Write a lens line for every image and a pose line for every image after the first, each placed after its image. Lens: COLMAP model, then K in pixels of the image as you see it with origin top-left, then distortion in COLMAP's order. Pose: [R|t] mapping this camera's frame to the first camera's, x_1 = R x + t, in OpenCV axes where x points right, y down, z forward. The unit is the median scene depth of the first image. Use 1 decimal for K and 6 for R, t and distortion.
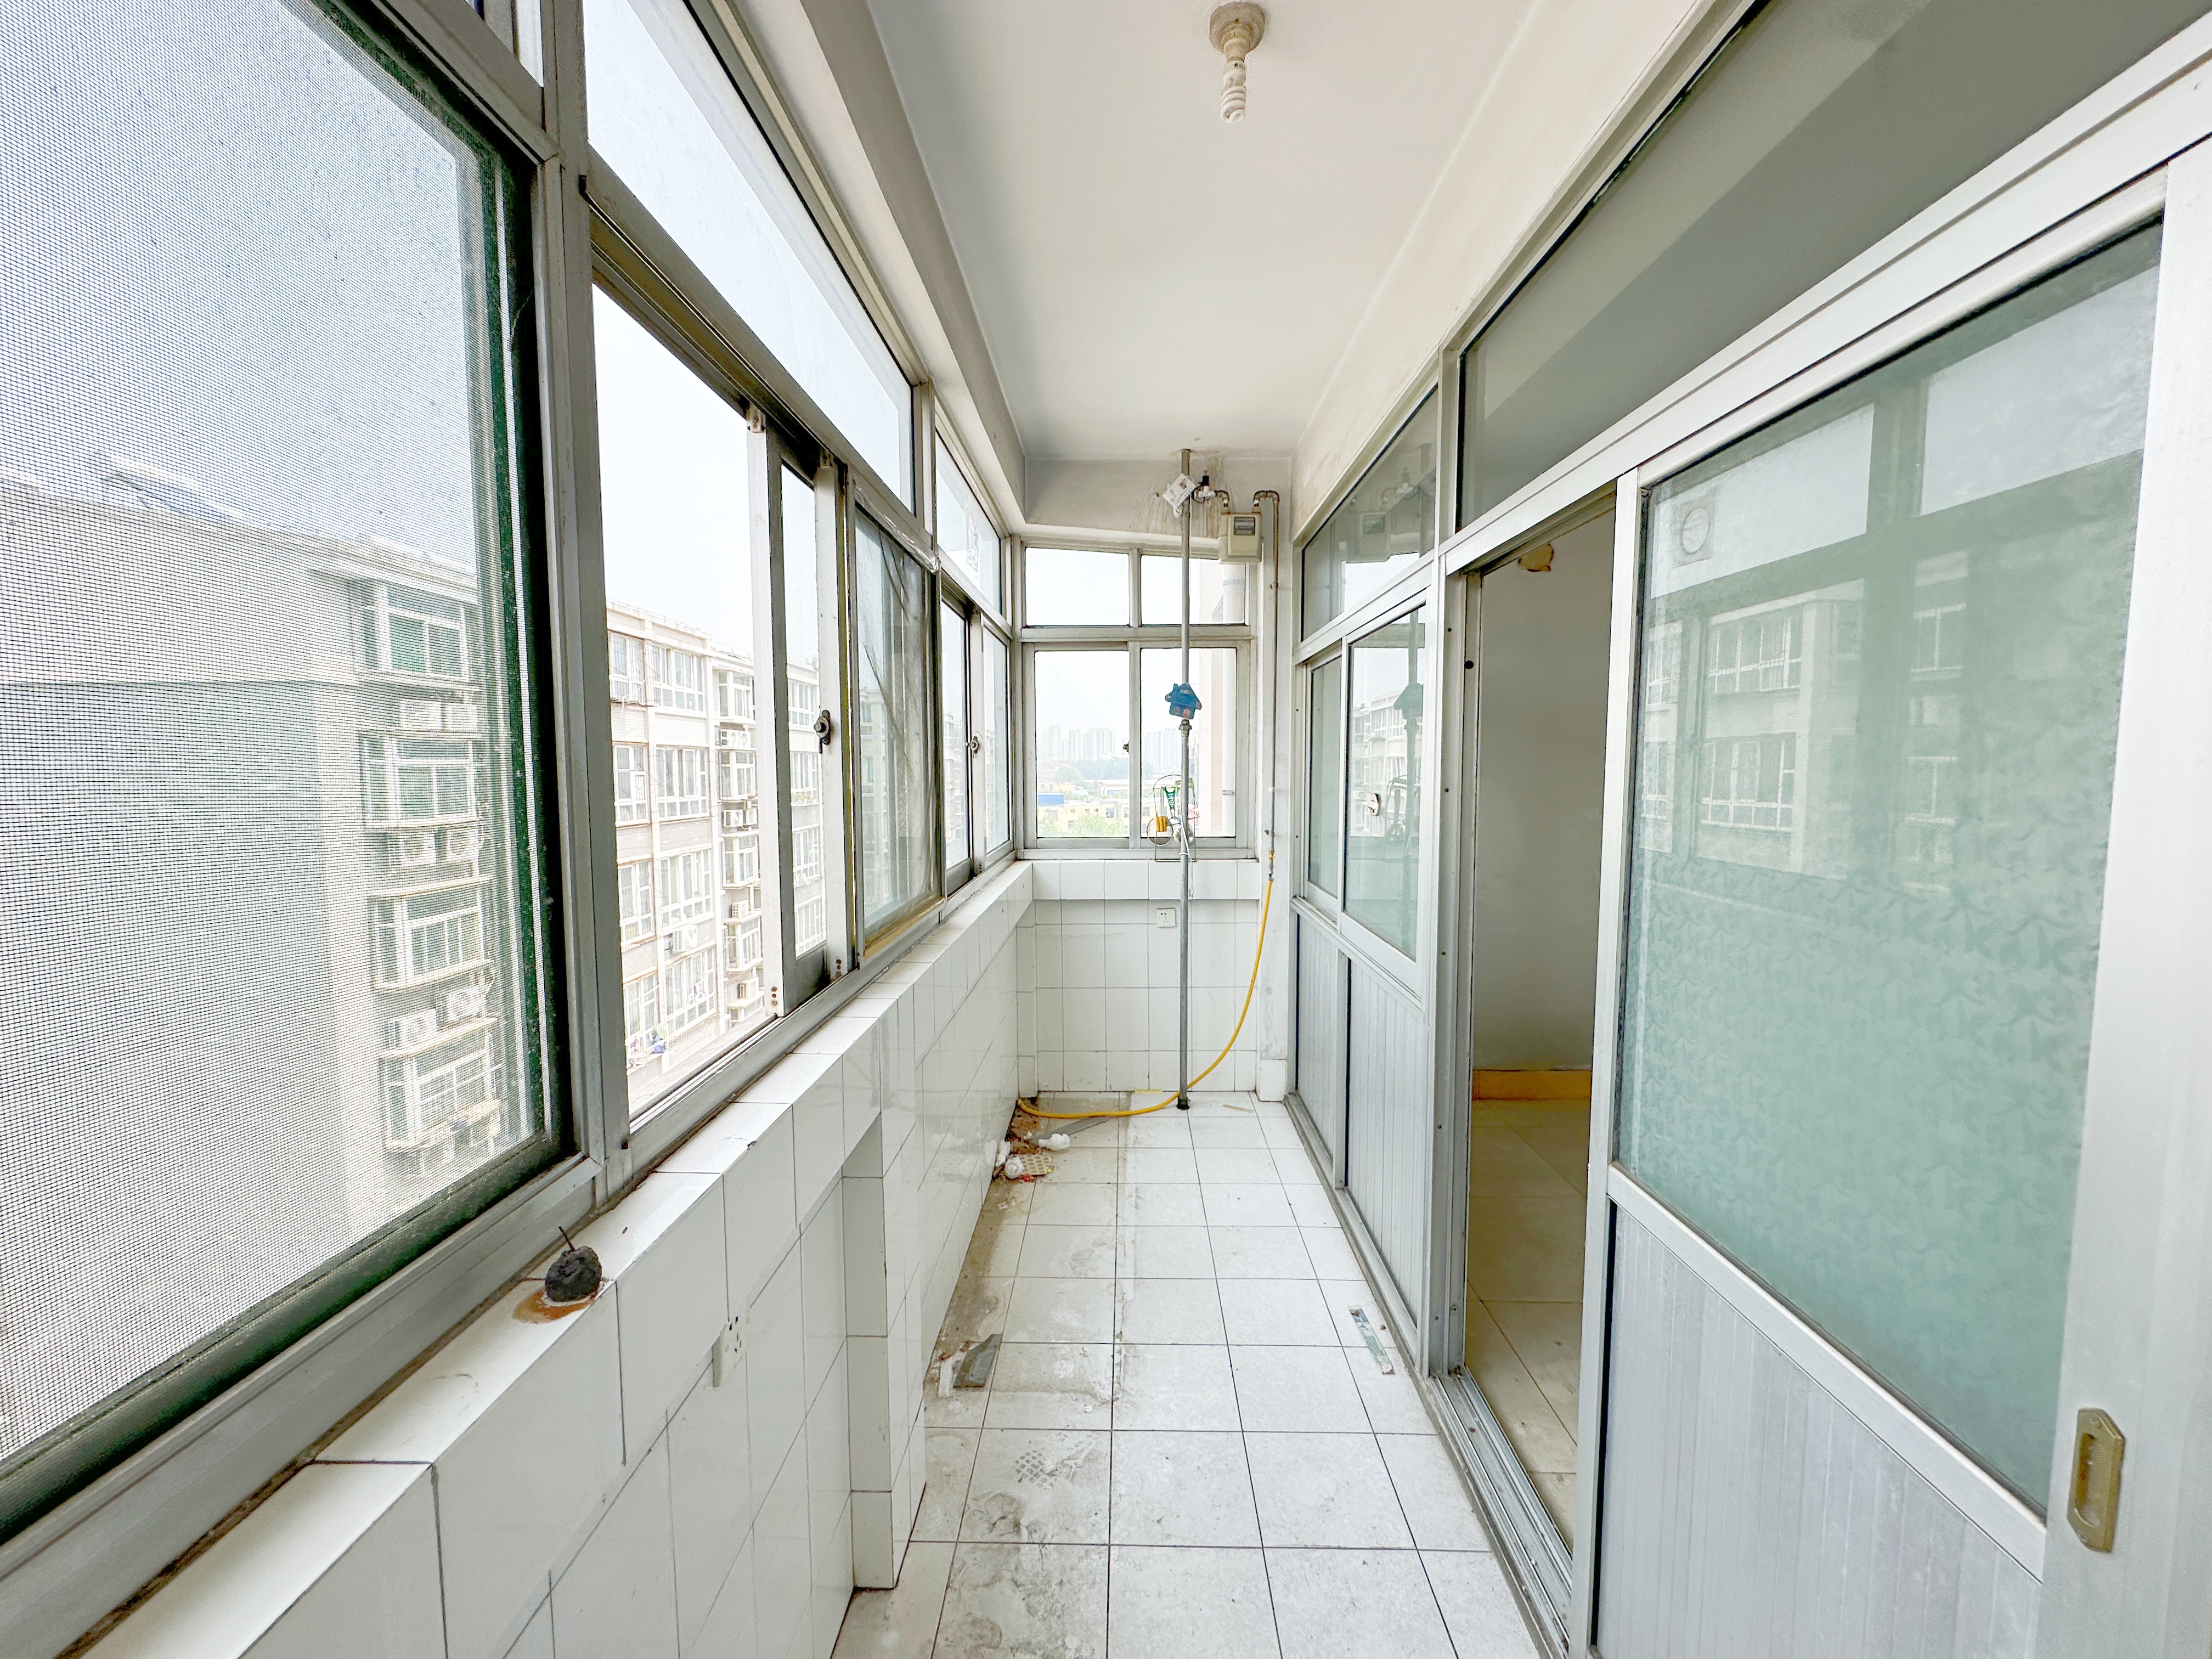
lens RADIAL K [[880.1, 0, 1111.5], [0, 880.1, 832.0], [0, 0, 1]] dist [-0.004420, 0.000042]
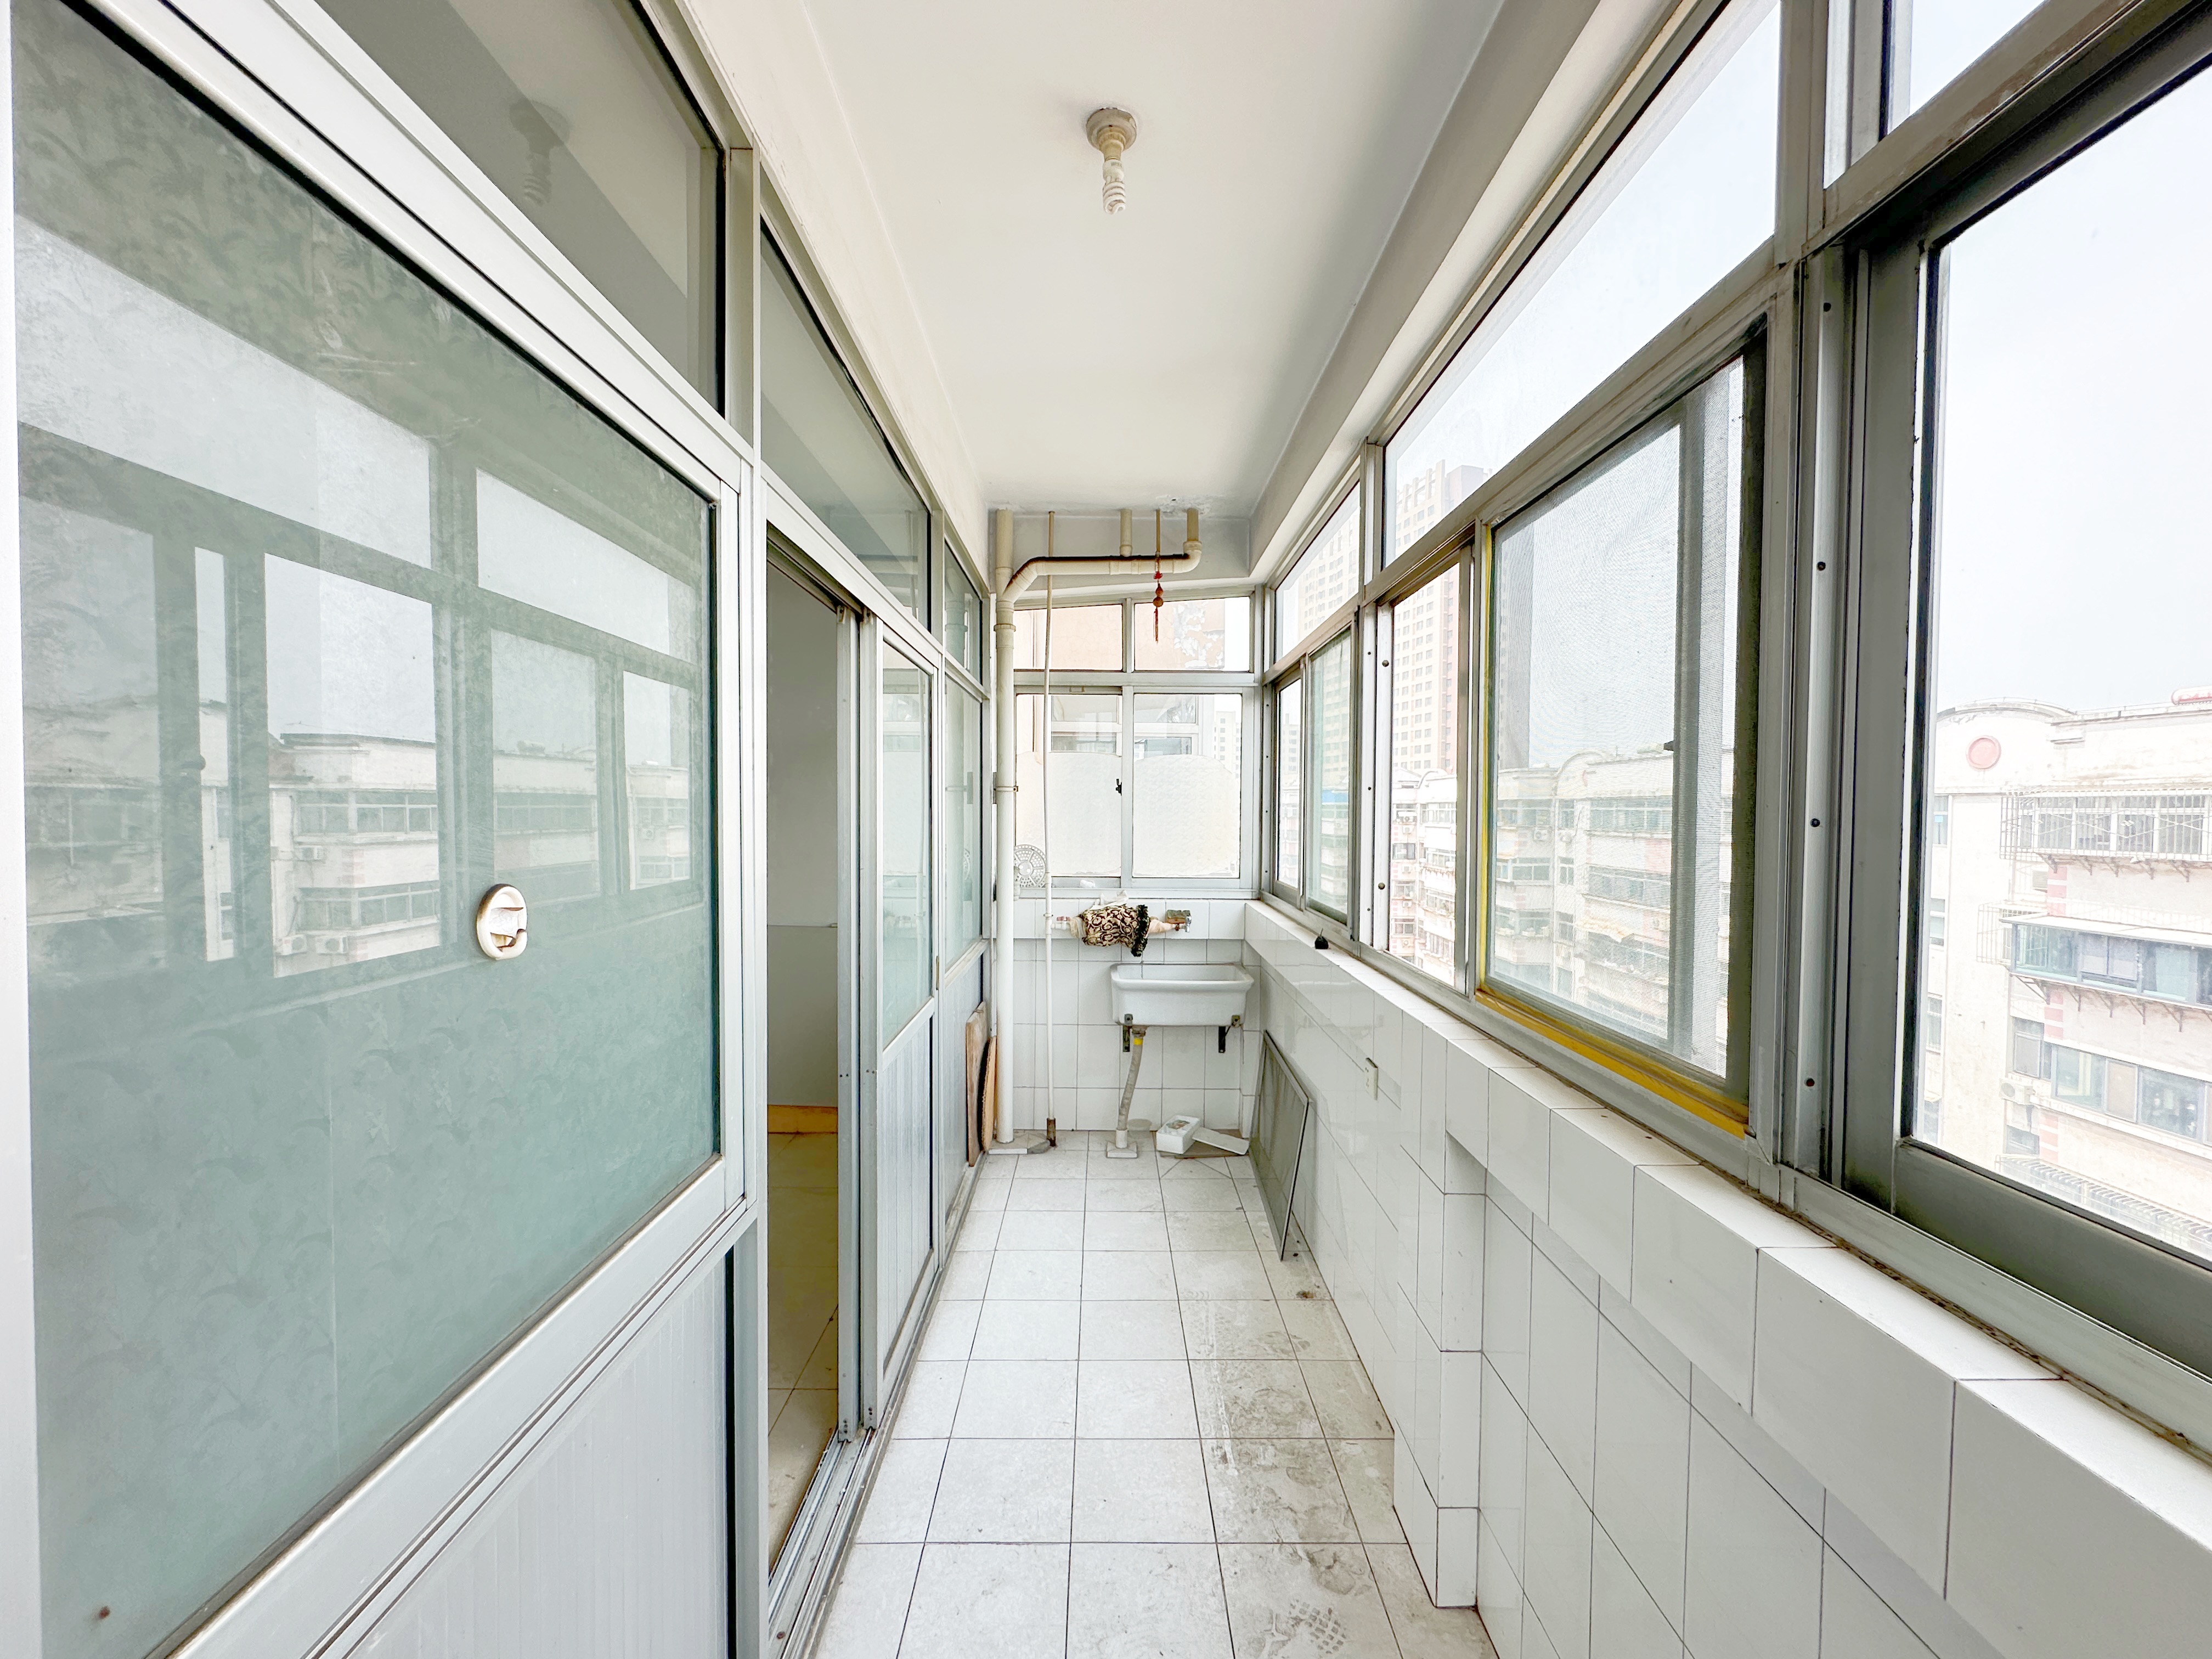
lens RADIAL K [[880.1, 0, 1101.3], [0, 880.1, 828.0], [0, 0, 1]] dist [-0.004420, 0.000042]
pose [[-0.999849, 0.008608, -0.015090, 0.143564], [0.006989, 0.994527, 0.104246, -0.146184], [0.015905, 0.104125, -0.994437, 1.957086]]
